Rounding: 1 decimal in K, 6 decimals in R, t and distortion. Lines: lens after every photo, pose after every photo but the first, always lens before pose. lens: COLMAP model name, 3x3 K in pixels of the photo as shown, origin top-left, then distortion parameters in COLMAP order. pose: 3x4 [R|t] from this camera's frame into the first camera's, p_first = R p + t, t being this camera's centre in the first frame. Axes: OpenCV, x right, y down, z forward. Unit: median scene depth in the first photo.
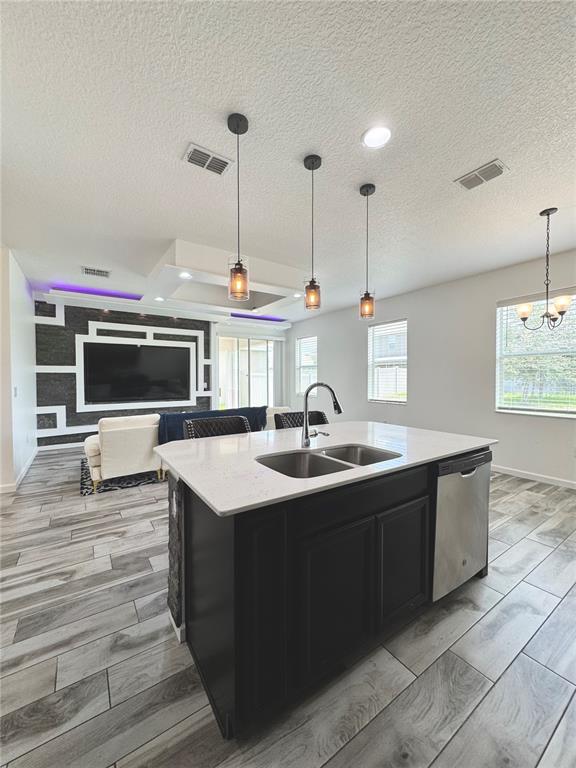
lens RADIAL K [[306.5, 0, 288.0], [0, 306.5, 384.0], [0, 0, 1]] dist [0.011507, 0.000043]
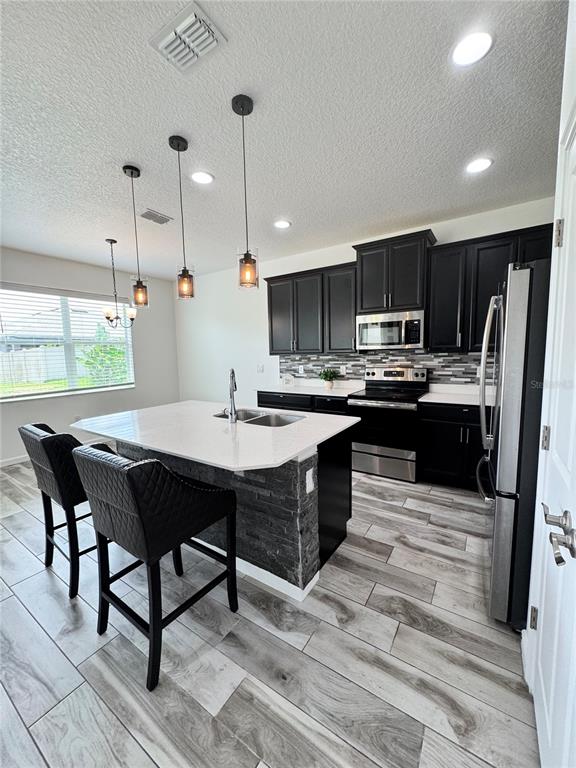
lens RADIAL K [[306.5, 0, 288.0], [0, 306.5, 384.0], [0, 0, 1]] dist [0.011507, 0.000043]
pose [[-0.378589, -0.087157, 0.921452, -1.359637], [0.043435, 0.992787, 0.111750, -0.079436], [-0.924545, 0.082330, -0.372072, 1.496733]]
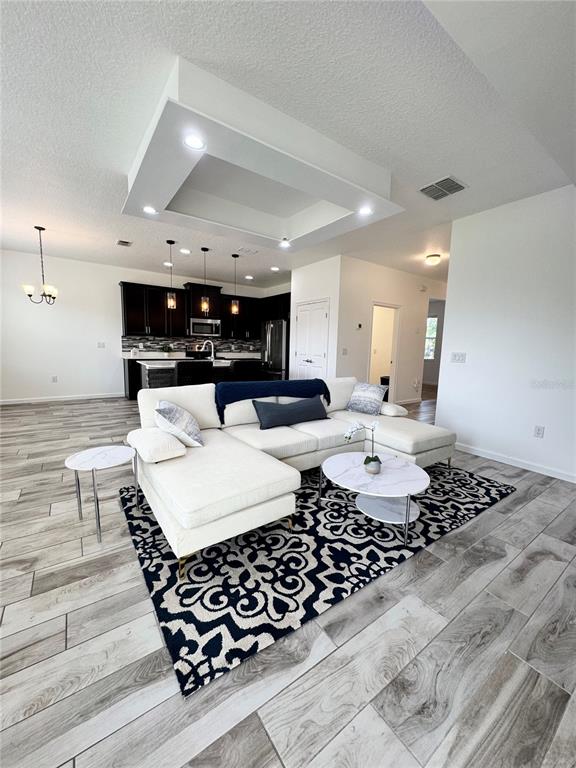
lens RADIAL K [[306.5, 0, 288.0], [0, 306.5, 384.0], [0, 0, 1]] dist [0.011507, 0.000043]
pose [[-0.999575, -0.021709, -0.019479, -0.757476], [-0.024430, 0.987994, 0.152550, -0.068925], [0.015933, 0.152961, -0.988104, 4.778467]]
